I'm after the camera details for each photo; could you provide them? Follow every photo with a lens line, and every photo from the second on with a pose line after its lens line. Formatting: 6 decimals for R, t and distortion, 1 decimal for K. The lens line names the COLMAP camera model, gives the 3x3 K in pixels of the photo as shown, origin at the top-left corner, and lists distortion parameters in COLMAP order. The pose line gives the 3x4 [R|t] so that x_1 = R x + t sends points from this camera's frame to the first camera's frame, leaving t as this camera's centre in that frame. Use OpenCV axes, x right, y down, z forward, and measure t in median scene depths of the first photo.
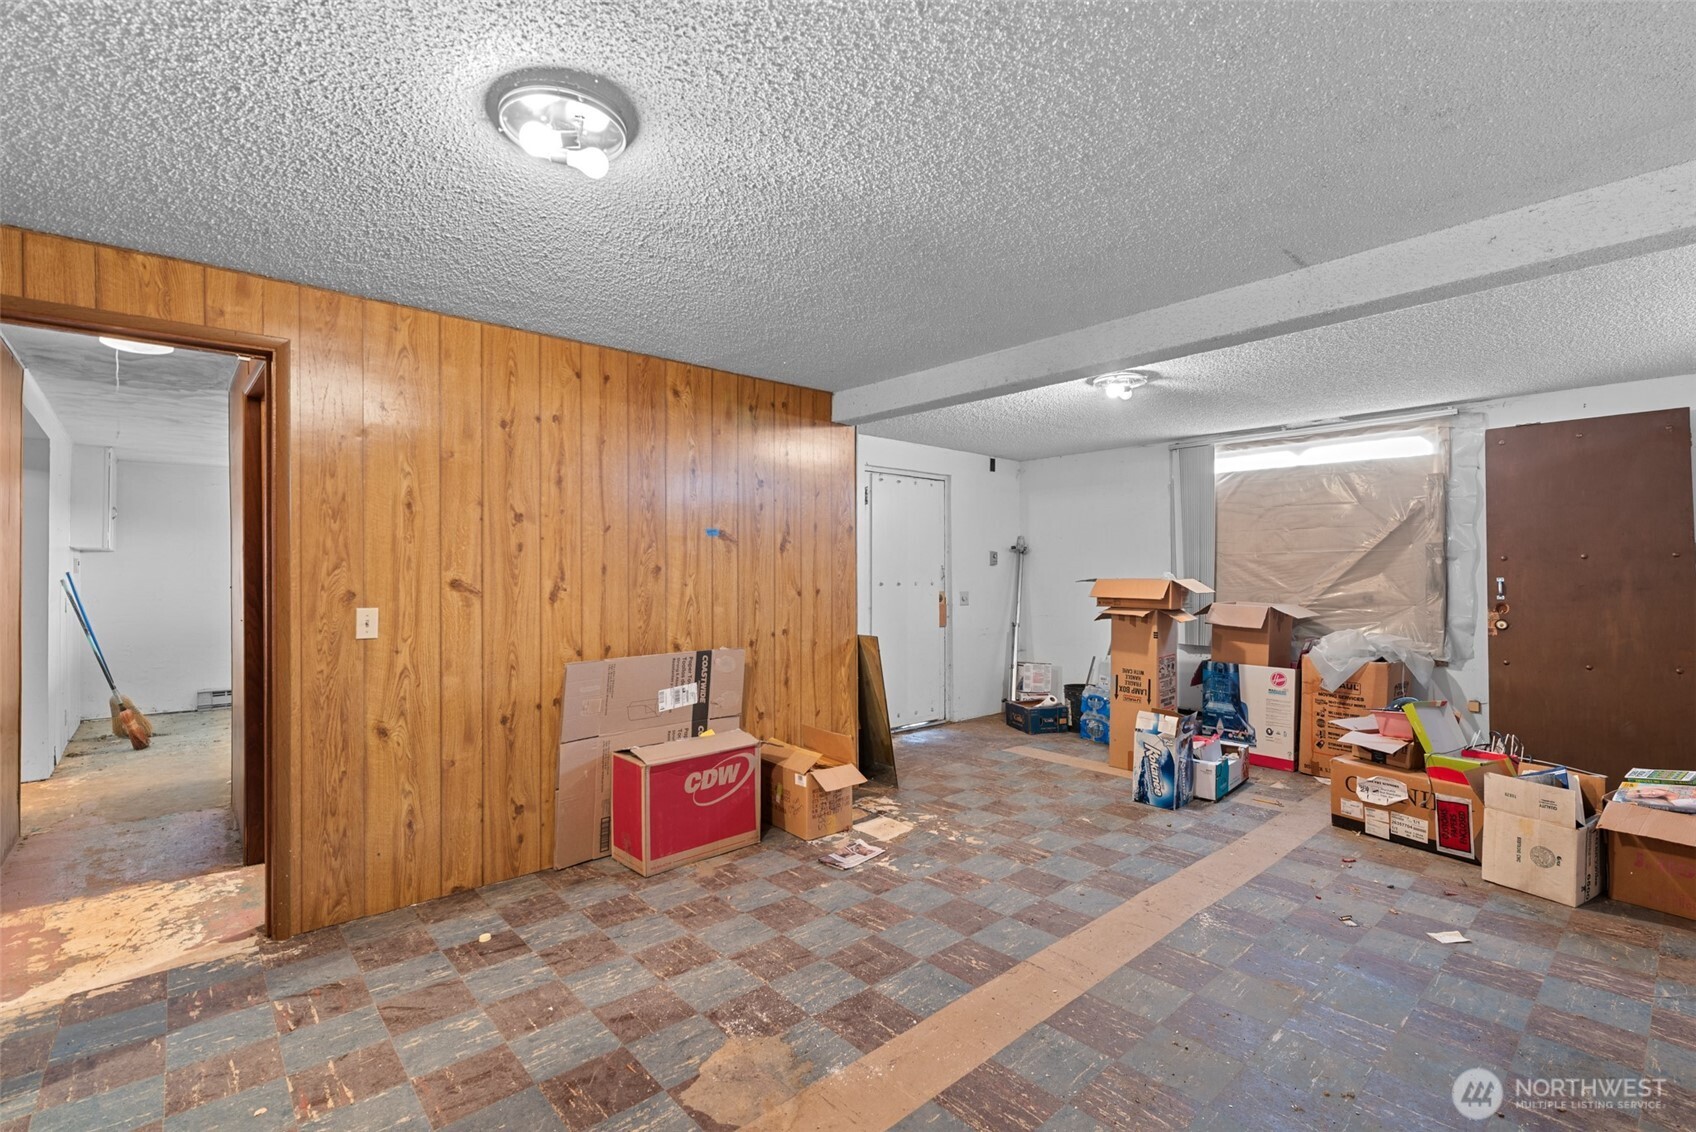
lens RADIAL K [[766.3, 0, 848.0], [0, 766.3, 566.0], [0, 0, 1]] dist [0.000343, 0.000231]
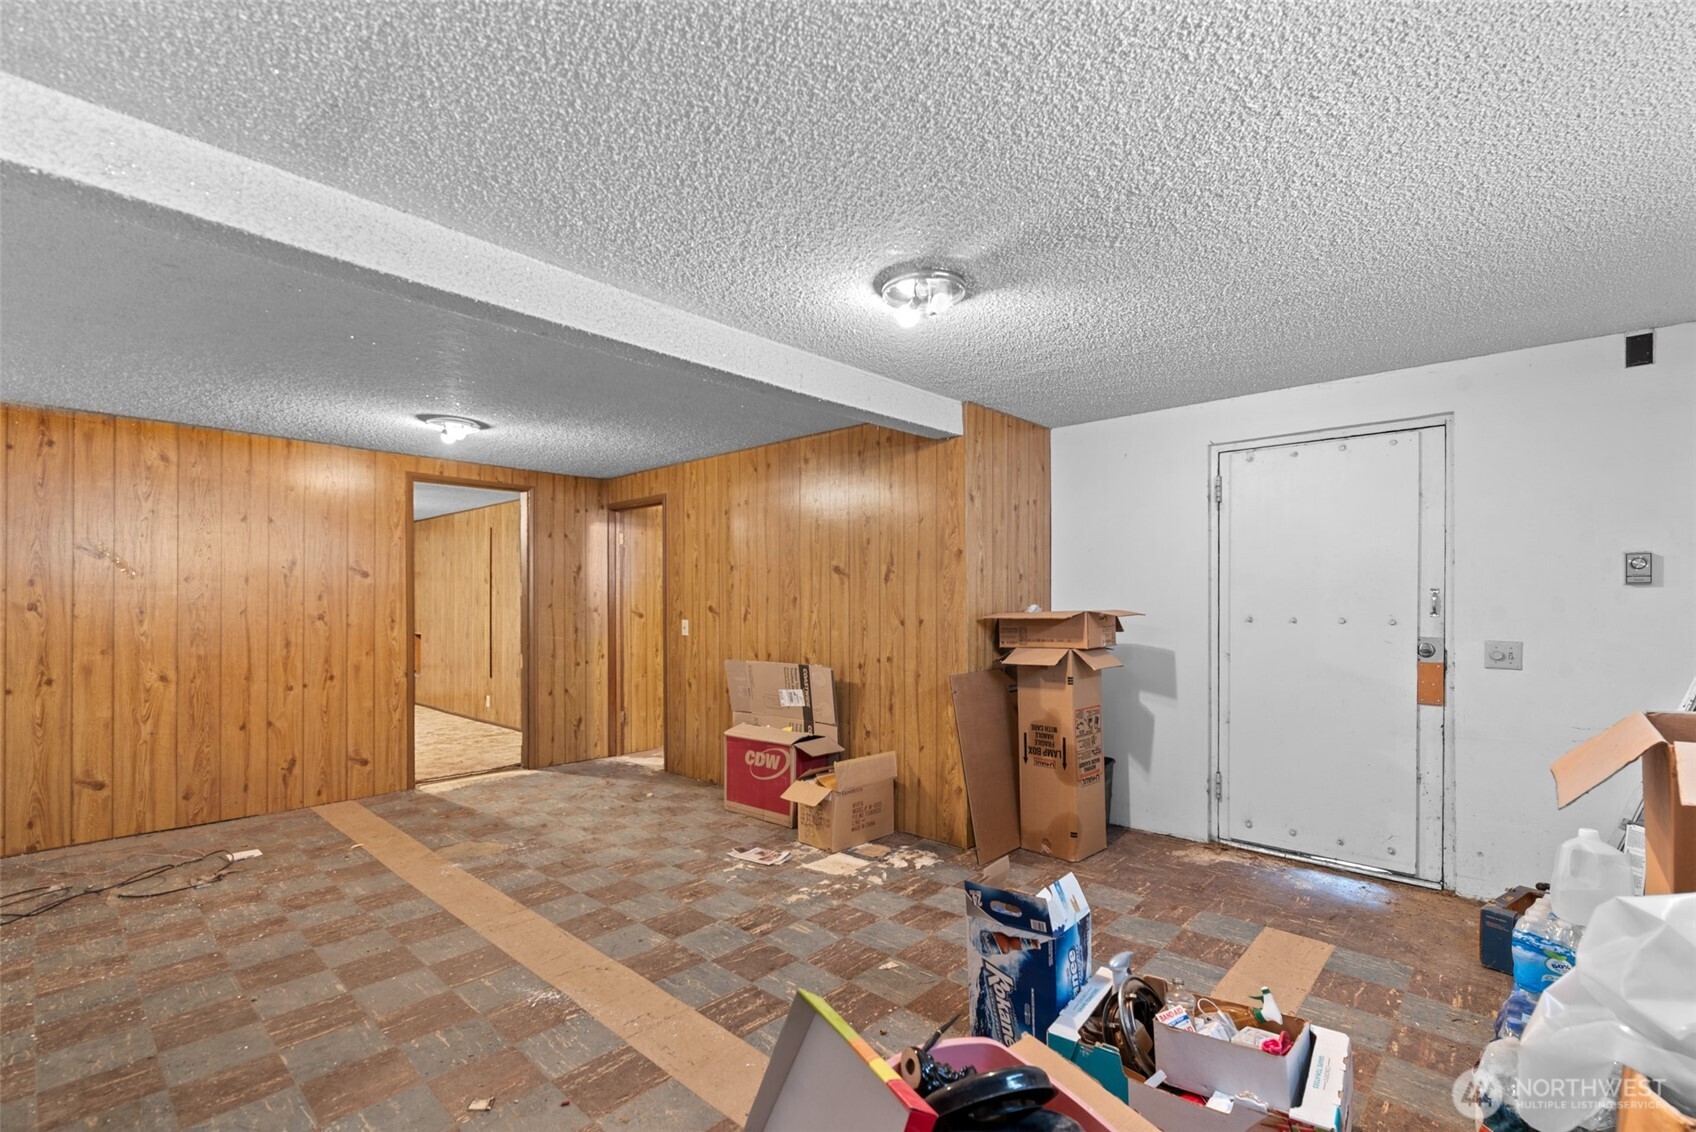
lens RADIAL K [[743.1, 0, 849.4], [0, 743.1, 599.2], [0, 0, 1]] dist [0.000900, 0.000022]
pose [[0.102413, -0.002742, -0.994738, 1.018517], [0.009300, 0.999955, -0.001799, 0.006937], [0.994698, -0.009066, 0.102434, 0.949193]]
